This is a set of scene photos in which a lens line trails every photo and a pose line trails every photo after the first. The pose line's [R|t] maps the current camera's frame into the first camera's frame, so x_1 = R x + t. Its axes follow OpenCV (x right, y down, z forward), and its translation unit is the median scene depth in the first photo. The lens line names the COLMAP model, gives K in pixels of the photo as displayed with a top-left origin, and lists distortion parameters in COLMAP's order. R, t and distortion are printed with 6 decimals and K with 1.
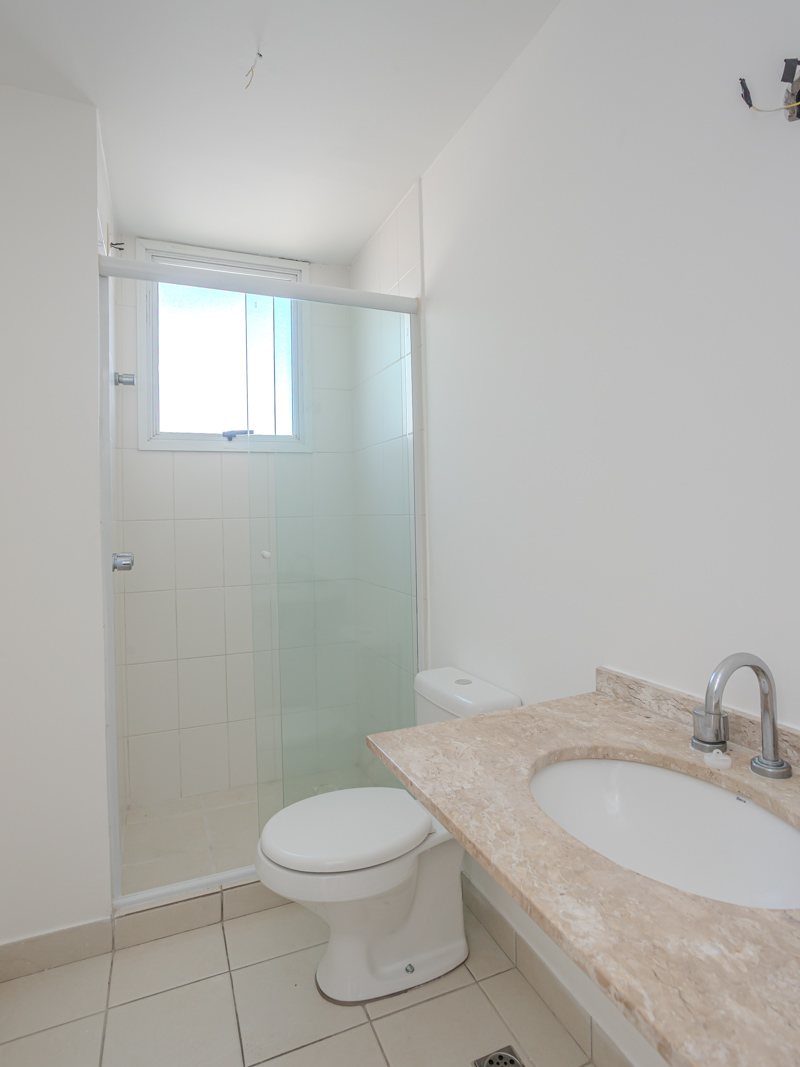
lens RADIAL K [[564.9, 0, 391.6], [0, 564.9, 545.8], [0, 0, 1]] dist [-0.040904, 0.023606]
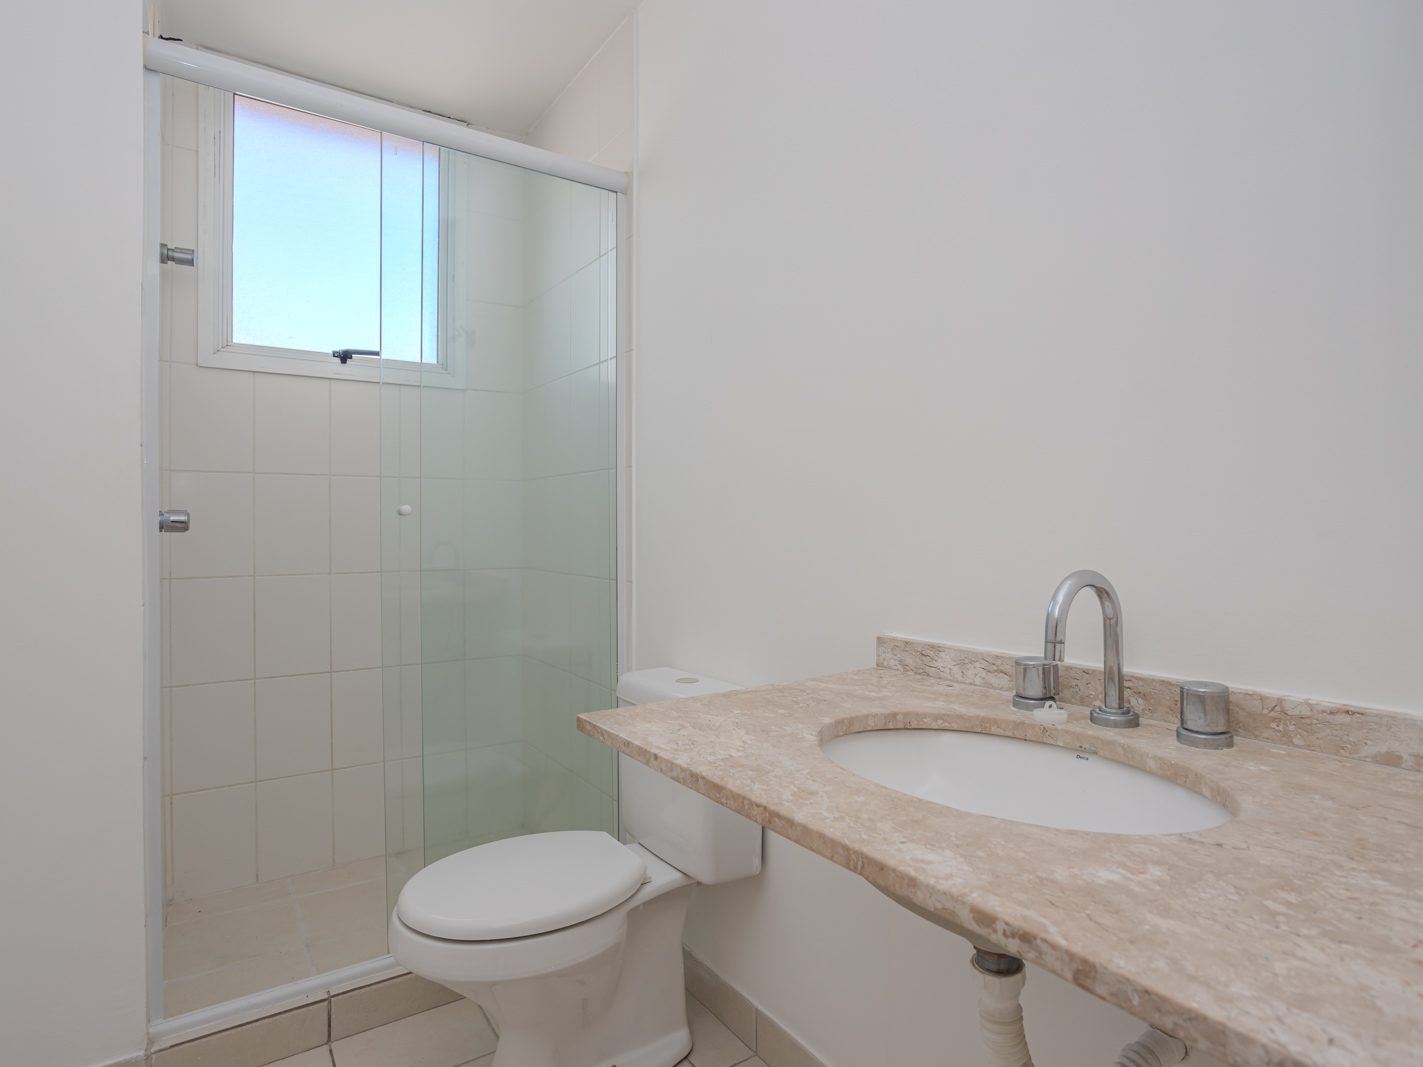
lens RADIAL K [[766.1, 0, 718.7], [0, 766.1, 528.5], [0, 0, 1]] dist [-0.055915, 0.037401]
pose [[0.982336, 0.018859, 0.186175, -0.062943], [-0.019218, 0.999815, 0.000123, 0.122892], [-0.186139, -0.003699, 0.982517, 0.047500]]
